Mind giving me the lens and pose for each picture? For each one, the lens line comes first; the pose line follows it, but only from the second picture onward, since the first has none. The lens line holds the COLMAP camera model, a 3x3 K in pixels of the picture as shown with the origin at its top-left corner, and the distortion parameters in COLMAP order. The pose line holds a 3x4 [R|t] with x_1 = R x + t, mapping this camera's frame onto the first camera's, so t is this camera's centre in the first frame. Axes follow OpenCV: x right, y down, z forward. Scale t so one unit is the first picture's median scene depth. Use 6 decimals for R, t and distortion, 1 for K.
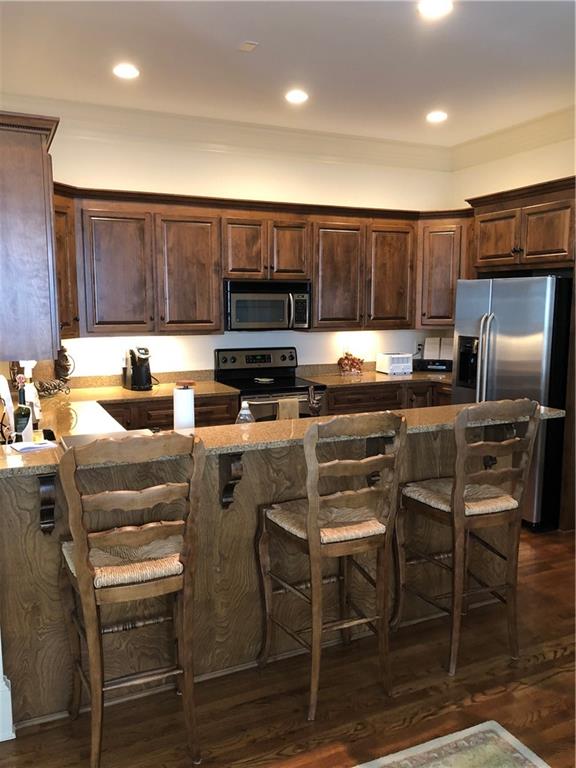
lens RADIAL K [[635.9, 0, 288.8], [0, 635.9, 385.9], [0, 0, 1]] dist [0.014962, 0.007616]
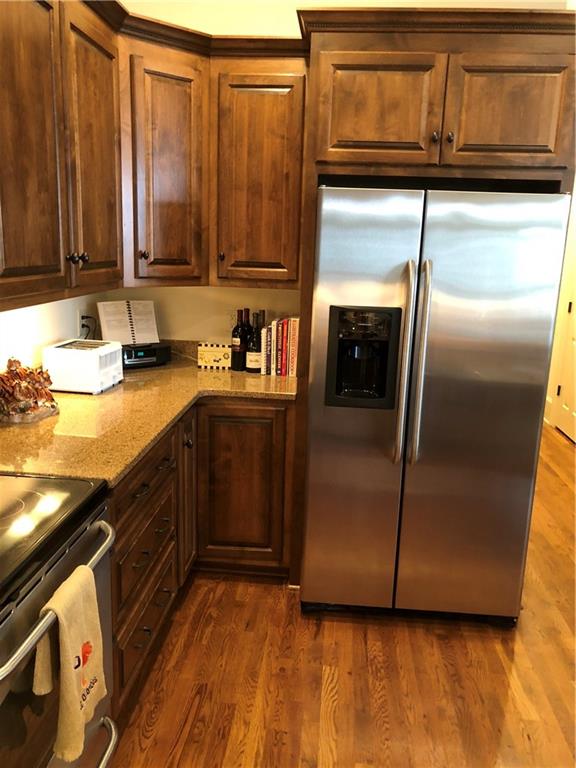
lens RADIAL K [[635.9, 0, 288.7], [0, 635.9, 380.7], [0, 0, 1]] dist [0.014962, 0.007616]
pose [[0.486849, -0.166596, 0.857452, -0.179882], [0.079798, 0.986021, 0.146268, -0.096578], [-0.869833, -0.002787, 0.493338, 0.804034]]
